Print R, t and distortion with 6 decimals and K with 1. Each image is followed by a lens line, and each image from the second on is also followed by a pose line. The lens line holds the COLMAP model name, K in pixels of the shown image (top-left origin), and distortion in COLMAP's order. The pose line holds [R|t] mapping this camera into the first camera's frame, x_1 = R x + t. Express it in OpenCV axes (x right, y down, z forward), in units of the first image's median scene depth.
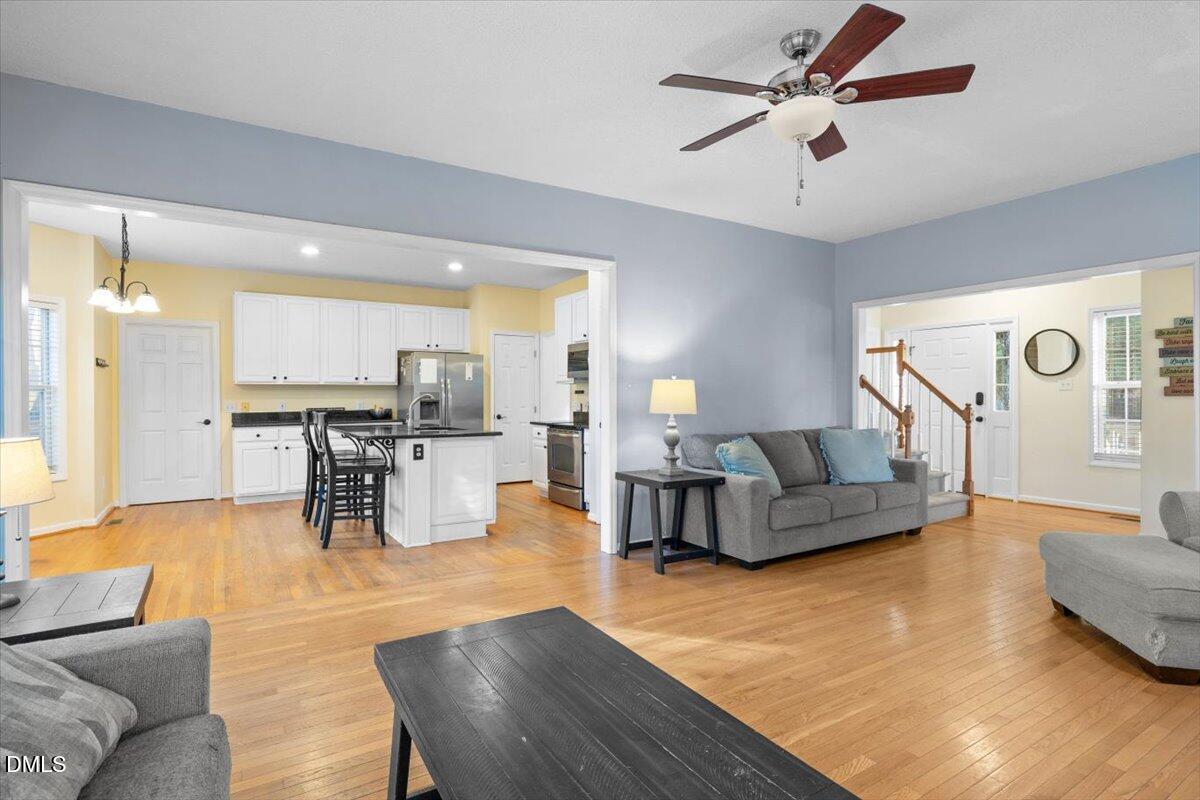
lens RADIAL K [[607.4, 0, 603.2], [0, 607.4, 396.4], [0, 0, 1]] dist [-0.001083, 0.000045]
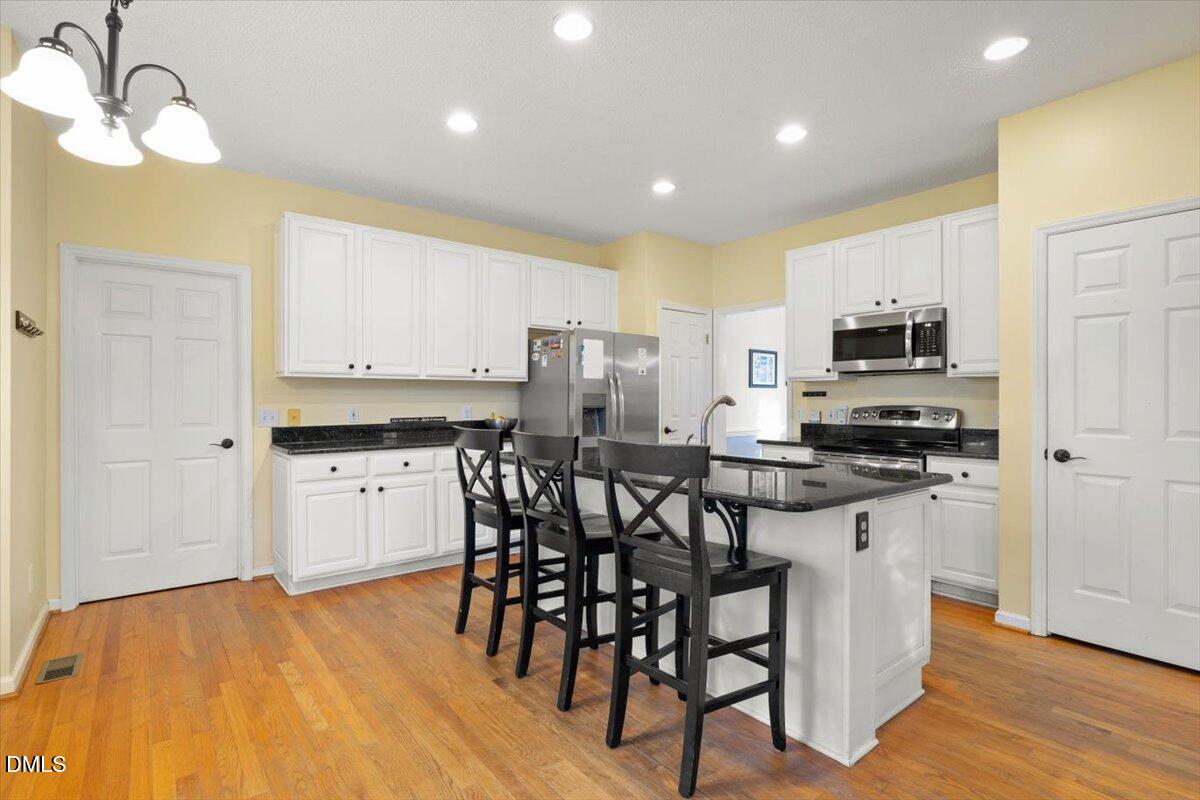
lens RADIAL K [[578.7, 0, 604.4], [0, 578.7, 399.2], [0, 0, 1]] dist [-0.001253, -0.000261]
pose [[0.993792, 0.003810, 0.111190, -0.383946], [-0.003701, 0.999992, -0.001190, 0.000356], [-0.111194, 0.000771, 0.993798, 0.449701]]
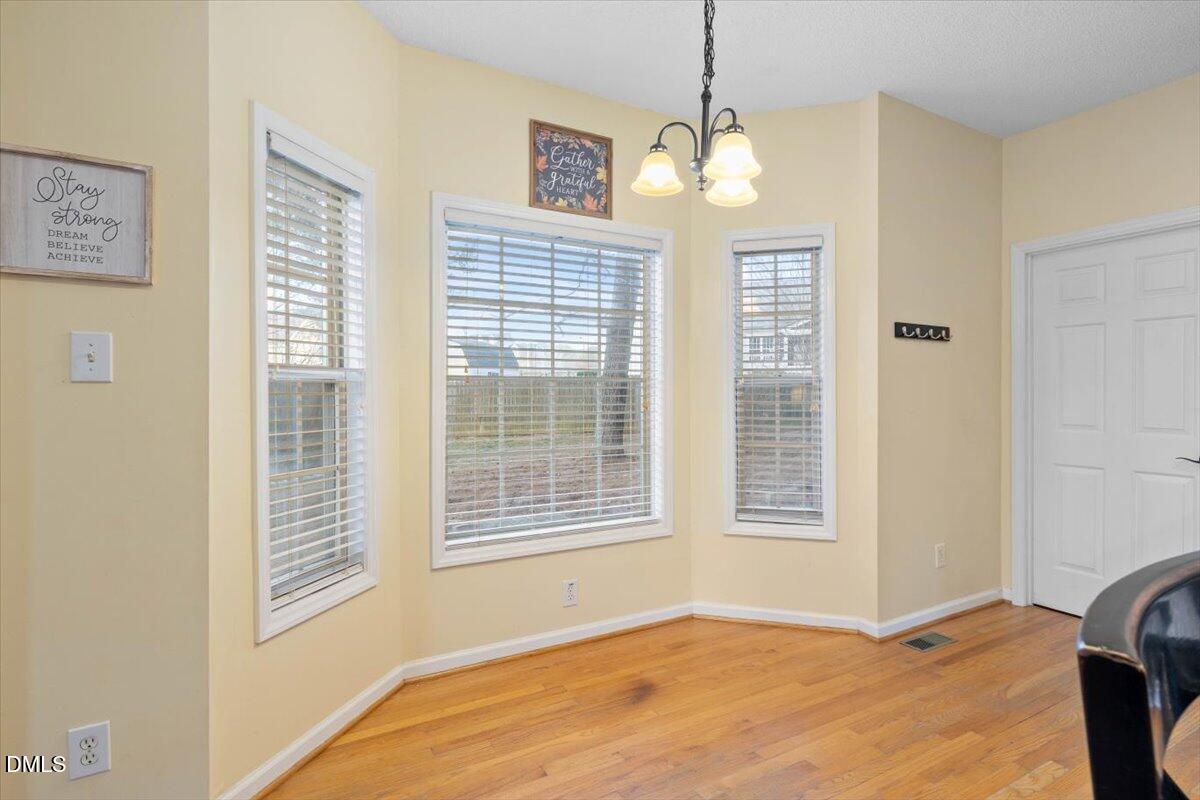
lens RADIAL K [[587.2, 0, 602.8], [0, 587.2, 395.6], [0, 0, 1]] dist [-0.001563, -0.000051]
pose [[-0.053153, 0.004979, -0.998574, -0.260182], [-0.002827, 0.999983, 0.005137, -0.001042], [0.998582, 0.003096, -0.053138, 0.656939]]
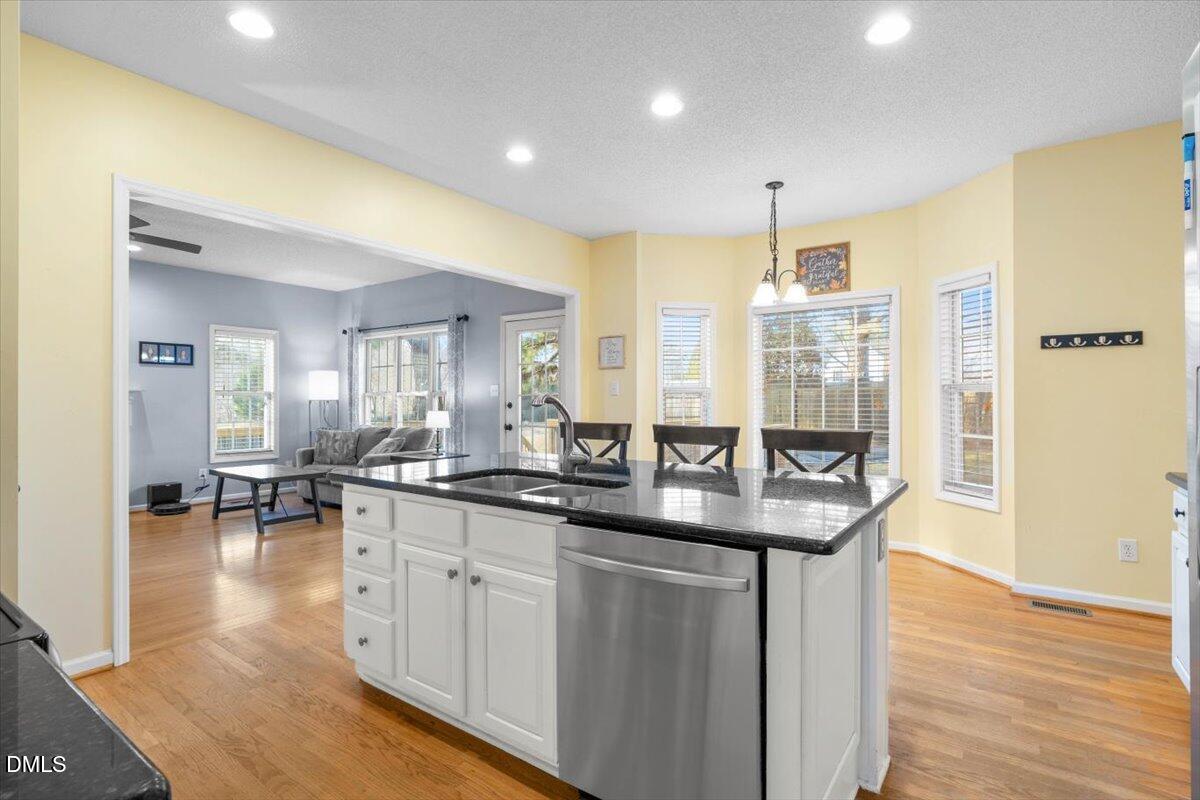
lens RADIAL K [[578.7, 0, 604.4], [0, 578.7, 399.2], [0, 0, 1]] dist [-0.001253, -0.000261]
pose [[-0.926792, 0.004212, -0.375551, -0.155298], [0.004007, 0.999991, 0.001328, -0.000228], [0.375553, -0.000274, -0.926801, 1.186053]]
